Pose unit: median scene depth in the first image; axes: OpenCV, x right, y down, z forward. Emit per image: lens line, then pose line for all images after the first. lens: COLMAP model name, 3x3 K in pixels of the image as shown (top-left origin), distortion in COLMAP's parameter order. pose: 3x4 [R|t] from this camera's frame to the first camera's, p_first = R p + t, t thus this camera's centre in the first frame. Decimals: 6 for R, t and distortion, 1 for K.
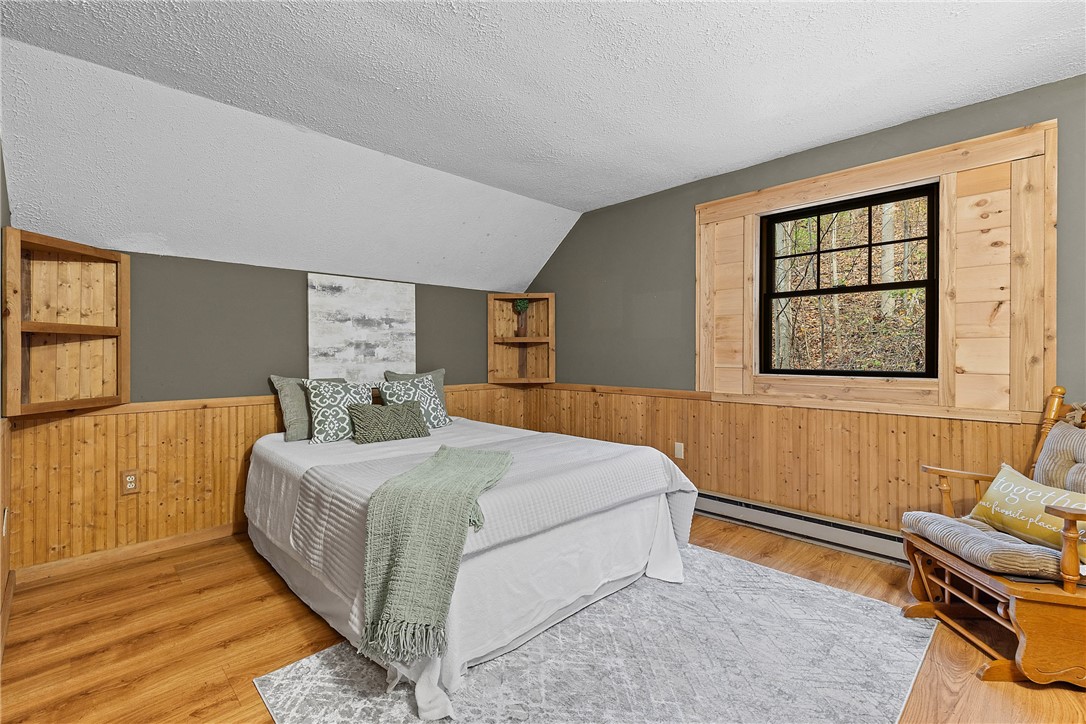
lens RADIAL K [[489.0, 0, 541.3], [0, 489.0, 356.7], [0, 0, 1]] dist [0.004783, 0.000625]
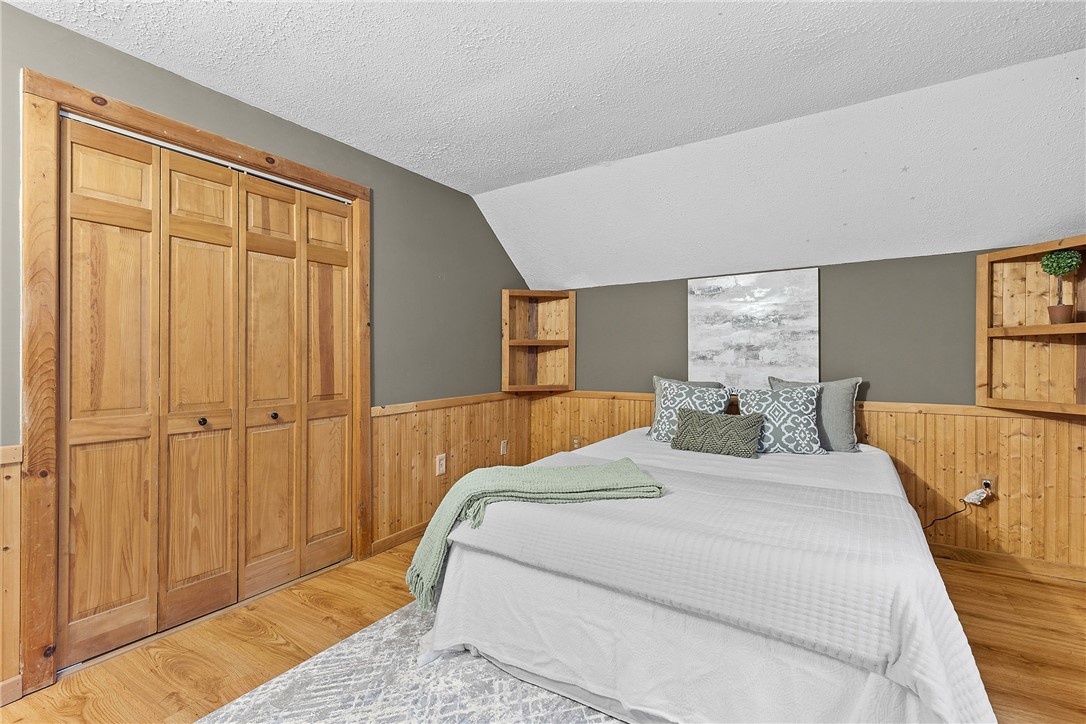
lens RADIAL K [[489.0, 0, 540.4], [0, 489.0, 358.9], [0, 0, 1]] dist [0.004783, 0.000625]
pose [[0.223817, 0.009125, -0.974589, 0.459651], [0.000996, 0.999954, 0.009591, -0.011828], [0.974631, -0.003117, 0.223797, 0.442859]]
